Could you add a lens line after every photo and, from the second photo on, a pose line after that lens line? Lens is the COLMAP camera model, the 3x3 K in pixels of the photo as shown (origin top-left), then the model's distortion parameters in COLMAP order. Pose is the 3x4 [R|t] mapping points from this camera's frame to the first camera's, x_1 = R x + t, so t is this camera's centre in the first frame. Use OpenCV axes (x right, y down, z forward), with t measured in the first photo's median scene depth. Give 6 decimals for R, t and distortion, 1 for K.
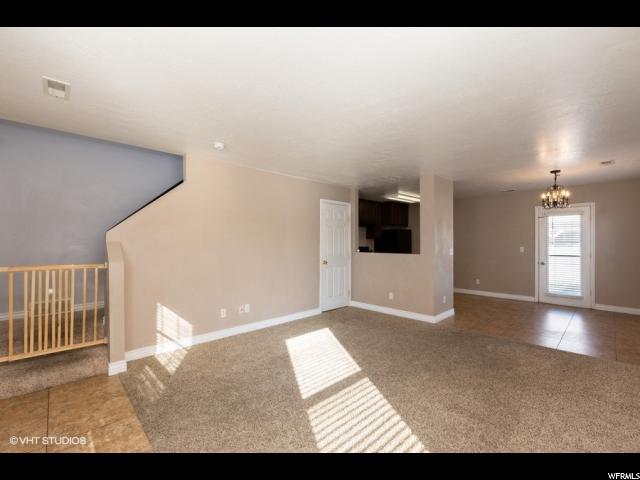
lens RADIAL K [[284.3, 0, 320.0], [0, 284.3, 240.0], [0, 0, 1]] dist [0.001999, 0.000335]
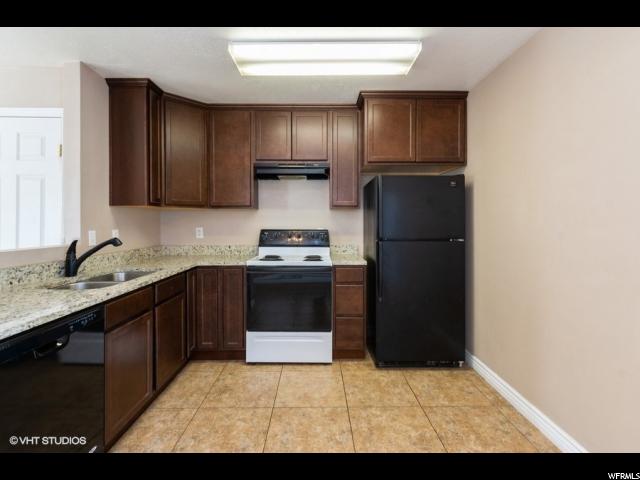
lens RADIAL K [[306.2, 0, 318.1], [0, 306.2, 223.3], [0, 0, 1]] dist [0.001256, 0.000043]
pose [[0.713898, -0.002746, -0.700245, 0.987940], [0.007098, 0.999969, 0.003314, 0.030144], [0.700214, -0.007336, 0.713895, 1.538936]]
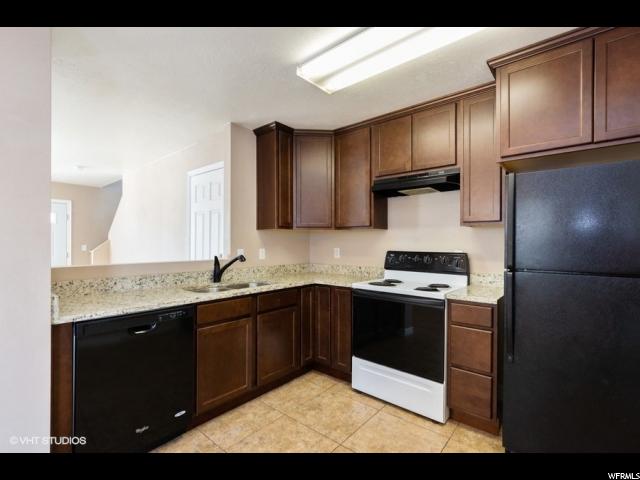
lens RADIAL K [[300.0, 0, 319.3], [0, 300.0, 243.7], [0, 0, 1]] dist [-0.000534, -0.000118]
pose [[0.082571, -0.000813, -0.996585, 1.038916], [0.002177, 0.999997, -0.000635, 0.030430], [0.996583, -0.002118, 0.082573, 1.814877]]
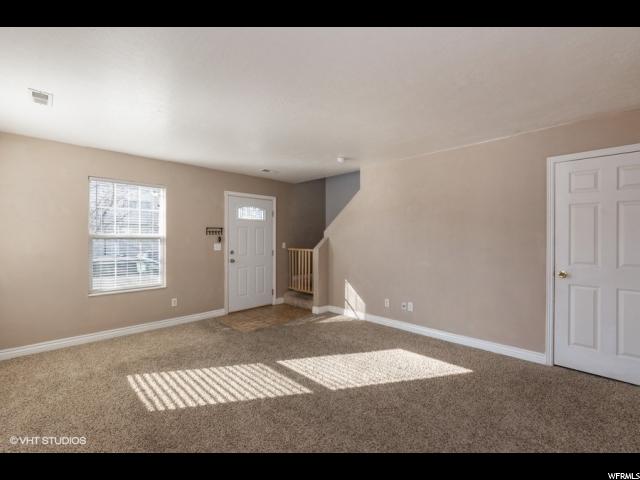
lens RADIAL K [[284.3, 0, 320.0], [0, 284.3, 240.0], [0, 0, 1]] dist [0.001999, 0.000335]
pose [[0.011015, 0.001541, -0.999938, 0.800502], [0.004826, 0.999987, 0.001595, 0.017817], [0.999928, -0.004844, 0.011007, 0.804112]]
